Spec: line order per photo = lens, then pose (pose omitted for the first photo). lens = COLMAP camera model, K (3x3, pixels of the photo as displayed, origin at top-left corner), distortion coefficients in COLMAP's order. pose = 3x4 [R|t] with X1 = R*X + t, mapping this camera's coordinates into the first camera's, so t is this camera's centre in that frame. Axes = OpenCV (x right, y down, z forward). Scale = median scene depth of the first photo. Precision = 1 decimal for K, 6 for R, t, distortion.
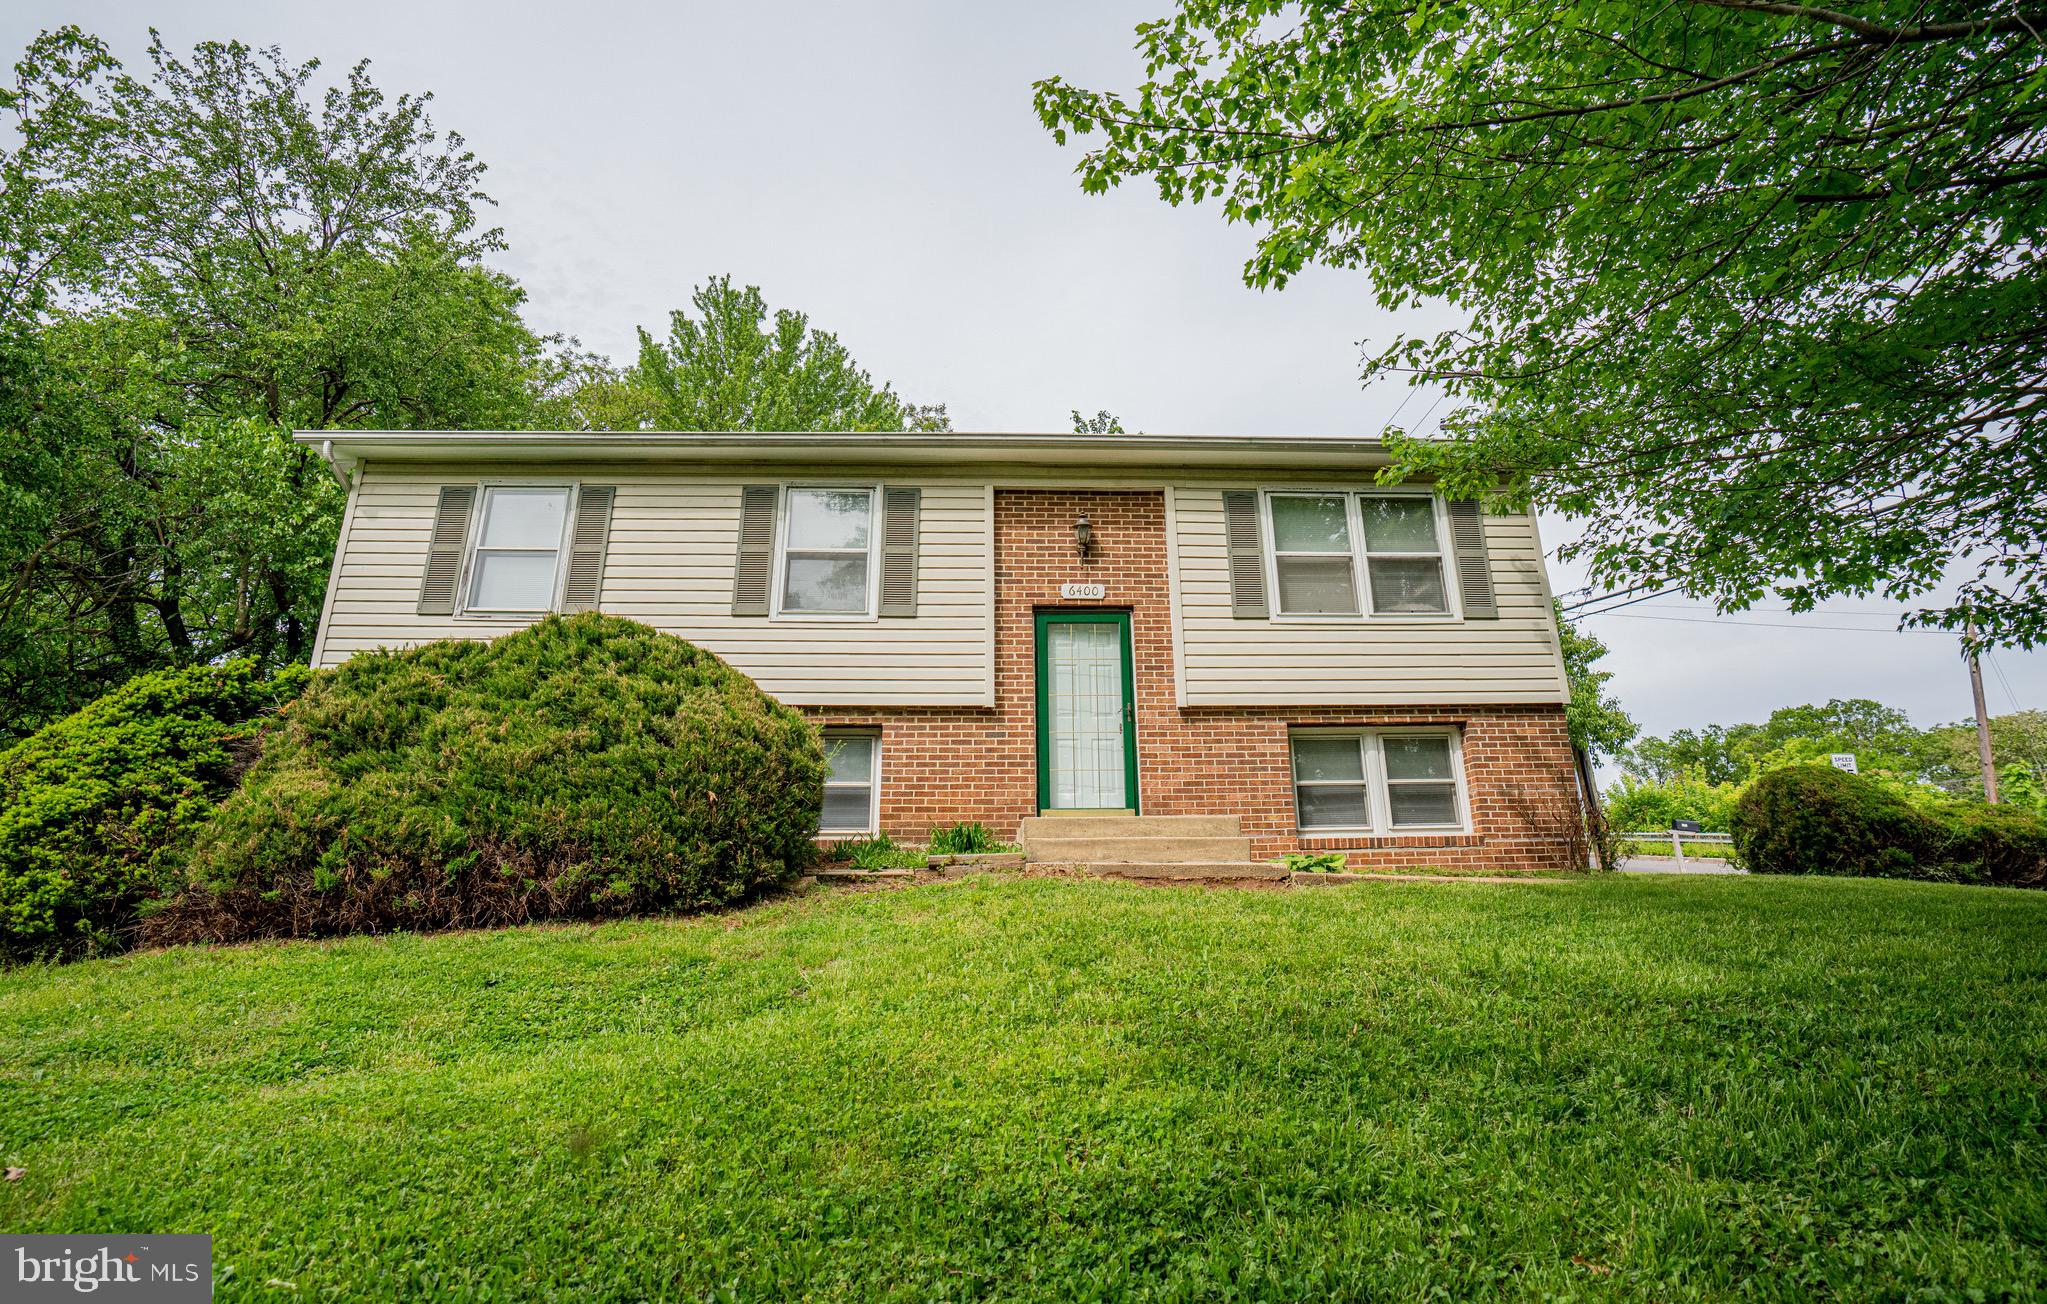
lens RADIAL K [[971.7, 0, 1024.8], [0, 971.7, 685.1], [0, 0, 1]] dist [-0.038468, 0.000046]
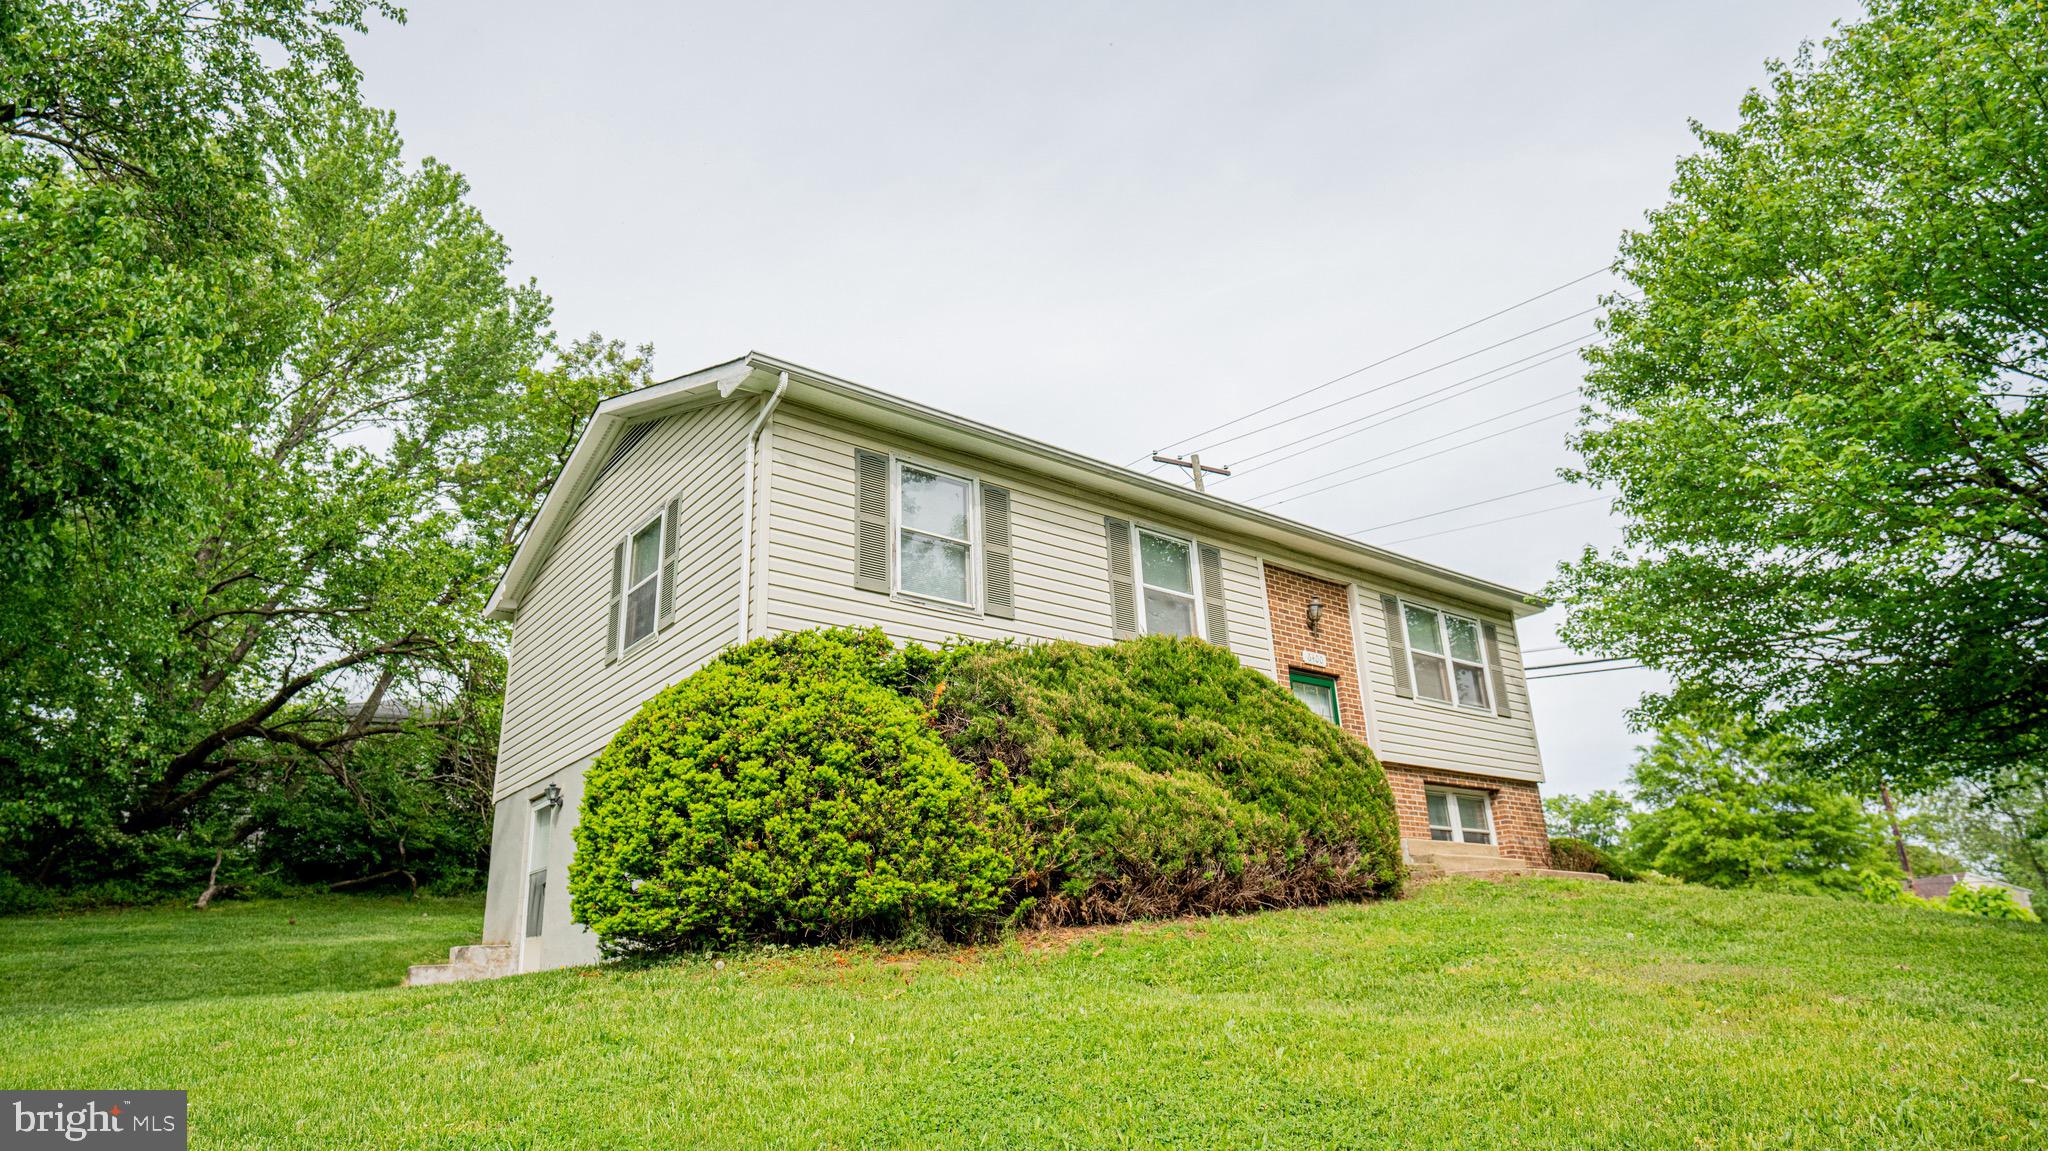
lens RADIAL K [[1191.3, 0, 1024.0], [0, 1191.3, 575.5], [0, 0, 1]] dist [-0.002918, -0.000298]
pose [[0.814949, 0.179218, 0.551126, -1.114577], [-0.151916, 0.983791, -0.095276, 0.001137], [-0.559268, -0.006080, 0.828965, -0.062303]]
